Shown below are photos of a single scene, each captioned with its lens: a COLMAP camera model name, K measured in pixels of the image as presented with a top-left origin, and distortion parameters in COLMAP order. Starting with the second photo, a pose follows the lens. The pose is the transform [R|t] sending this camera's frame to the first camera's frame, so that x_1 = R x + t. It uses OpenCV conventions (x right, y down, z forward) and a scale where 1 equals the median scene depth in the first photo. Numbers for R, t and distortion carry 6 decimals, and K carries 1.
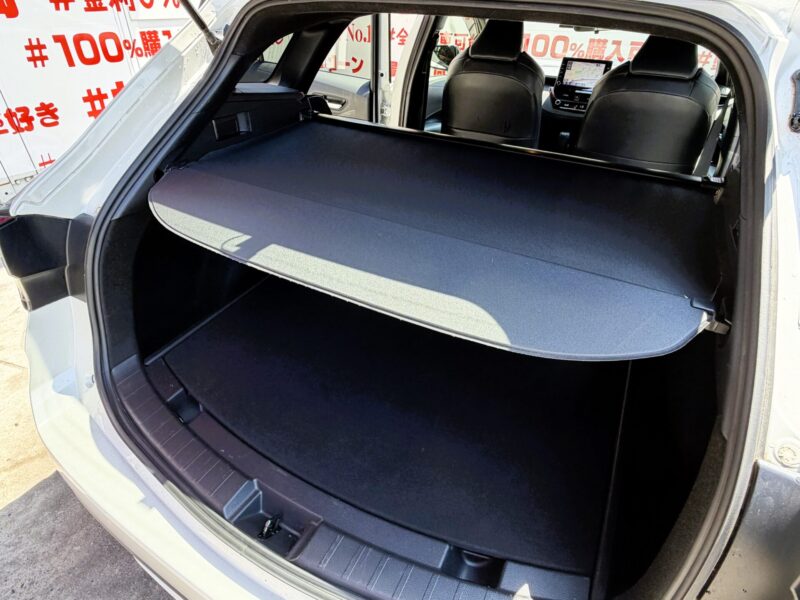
lens RADIAL K [[431.6, 0, 395.5], [0, 431.6, 300.2], [0, 0, 1]] dist [-0.004017, -0.000673]
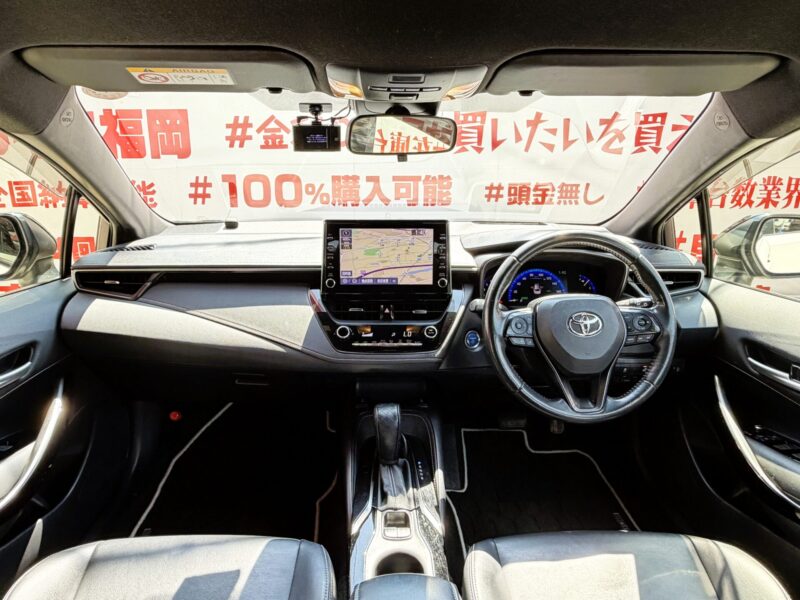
lens RADIAL K [[532.1, 0, 392.5], [0, 532.1, 298.1], [0, 0, 1]] dist [0.000148, -0.000614]
pose [[0.862979, -0.167267, 0.476749, 0.179360], [0.312669, 0.918018, -0.243887, -0.318174], [-0.396870, 0.359534, 0.844529, 0.522876]]
